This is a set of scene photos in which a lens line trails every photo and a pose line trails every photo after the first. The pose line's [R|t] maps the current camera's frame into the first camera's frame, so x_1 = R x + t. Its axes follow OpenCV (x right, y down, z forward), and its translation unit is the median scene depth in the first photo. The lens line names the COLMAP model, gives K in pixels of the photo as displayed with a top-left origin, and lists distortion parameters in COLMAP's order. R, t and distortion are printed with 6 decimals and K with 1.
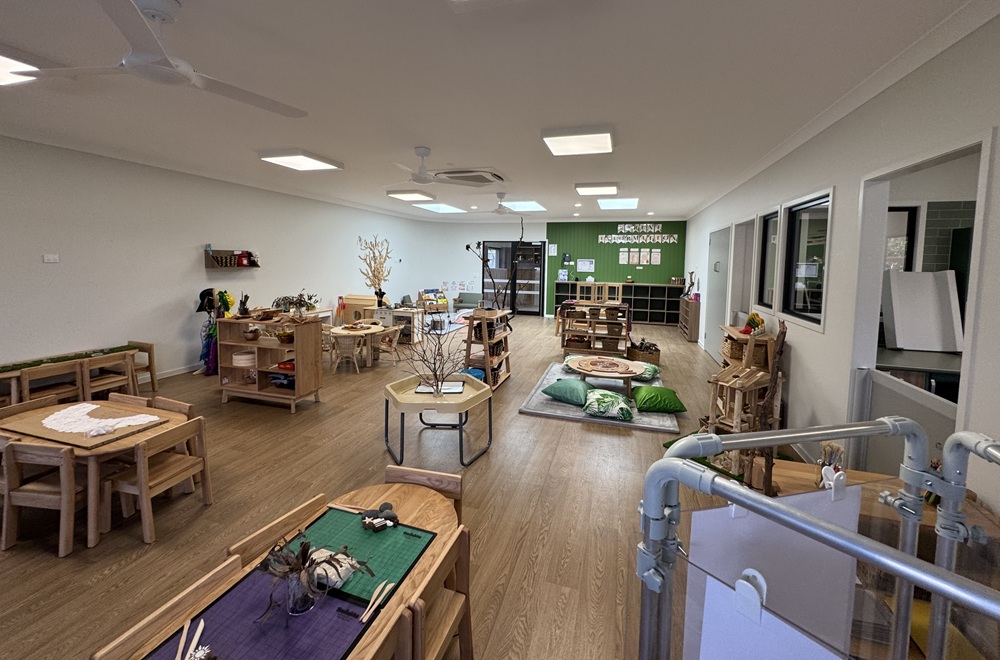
lens RADIAL K [[405.2, 0, 500.7], [0, 405.2, 328.5], [0, 0, 1]] dist [0.000578, 0.000029]
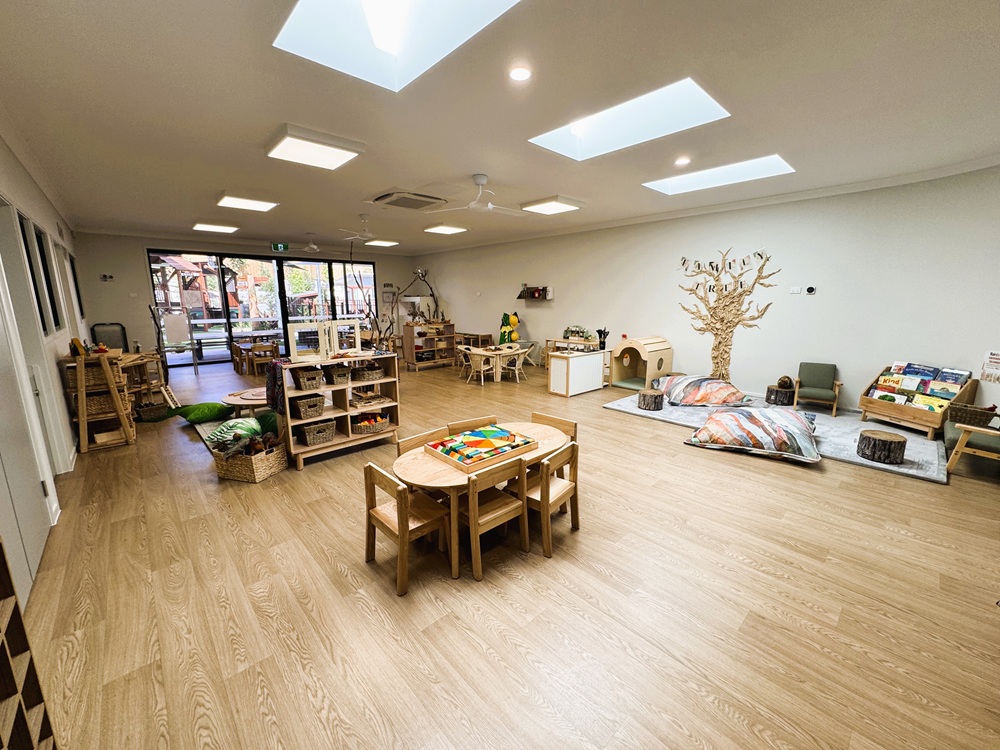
lens RADIAL K [[398.1, 0, 498.3], [0, 398.1, 375.0], [0, 0, 1]] dist [0.003279, -0.000236]
pose [[-0.505295, 0.142269, -0.851138, 0.414600], [-0.156719, 0.954786, 0.252633, -0.148672], [0.848596, 0.261043, -0.460153, 1.042596]]
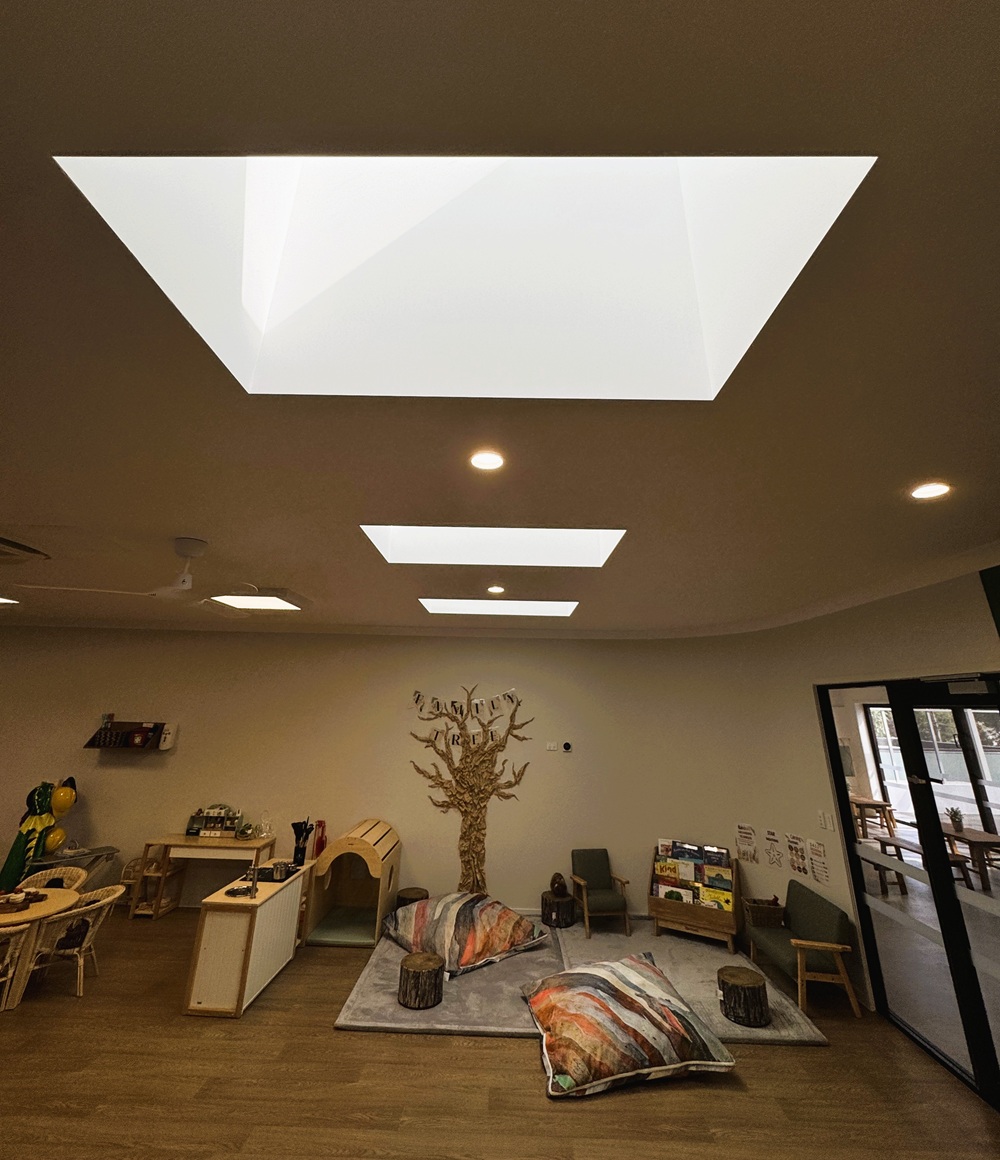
lens RADIAL K [[534.1, 0, 501.2], [0, 534.1, 491.9], [0, 0, 1]] dist [-0.003683, -0.000267]
pose [[0.274246, -0.377827, -0.884328, 0.346936], [-0.176058, 0.884317, -0.432421, -0.168993], [0.945406, 0.274282, 0.176001, 0.866386]]
